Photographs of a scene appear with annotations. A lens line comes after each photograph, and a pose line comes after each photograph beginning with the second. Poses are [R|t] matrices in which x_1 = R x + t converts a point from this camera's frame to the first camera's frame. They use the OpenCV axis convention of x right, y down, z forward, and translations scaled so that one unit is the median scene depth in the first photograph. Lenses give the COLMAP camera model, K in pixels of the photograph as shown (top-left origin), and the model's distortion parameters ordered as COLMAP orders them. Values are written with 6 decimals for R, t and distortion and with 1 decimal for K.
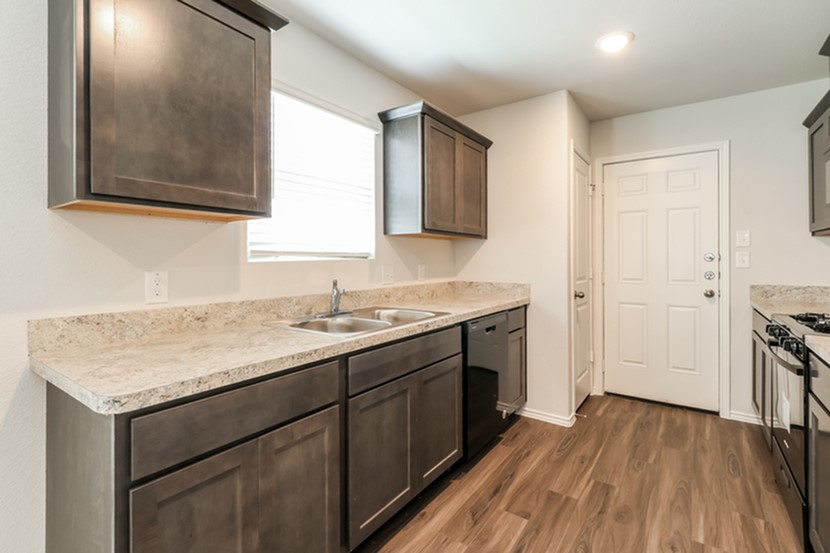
lens RADIAL K [[393.0, 0, 396.6], [0, 393.0, 259.6], [0, 0, 1]] dist [0.003836, -0.001295]
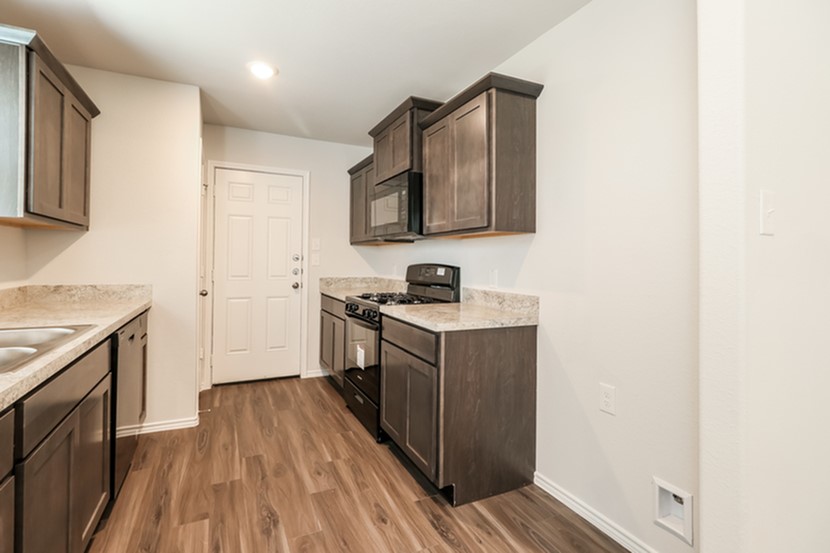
lens RADIAL K [[393.0, 0, 416.9], [0, 393.0, 259.5], [0, 0, 1]] dist [0.003836, -0.001295]
pose [[0.470603, 0.009765, 0.882291, -0.190994], [-0.013619, 0.999900, -0.003803, -0.000028], [-0.882240, -0.010226, 0.470689, 0.043201]]
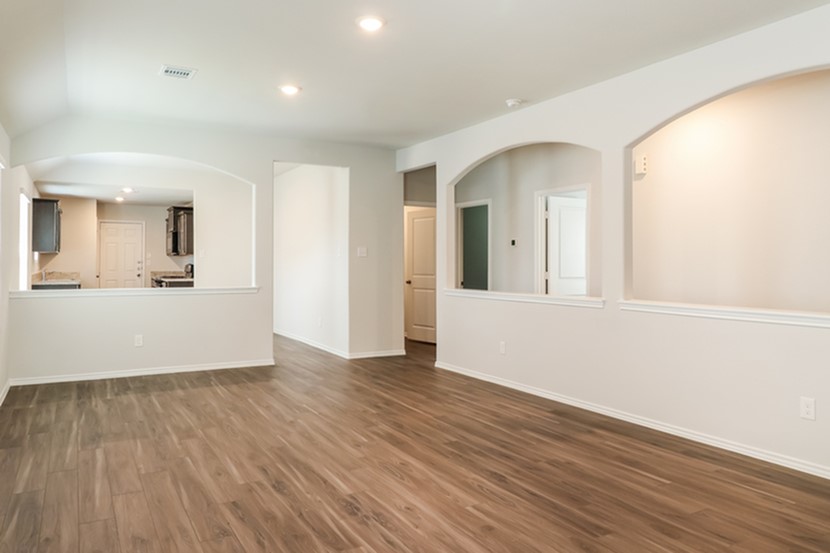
lens RADIAL K [[608.2, 0, 414.2], [0, 608.2, 268.2], [0, 0, 1]] dist [0.003295, 0.001151]
pose [[0.407928, 0.002388, 0.913011, -2.706745], [-0.005867, 0.999983, 0.000006, 0.030755], [-0.912995, -0.005359, 0.407935, -2.927269]]
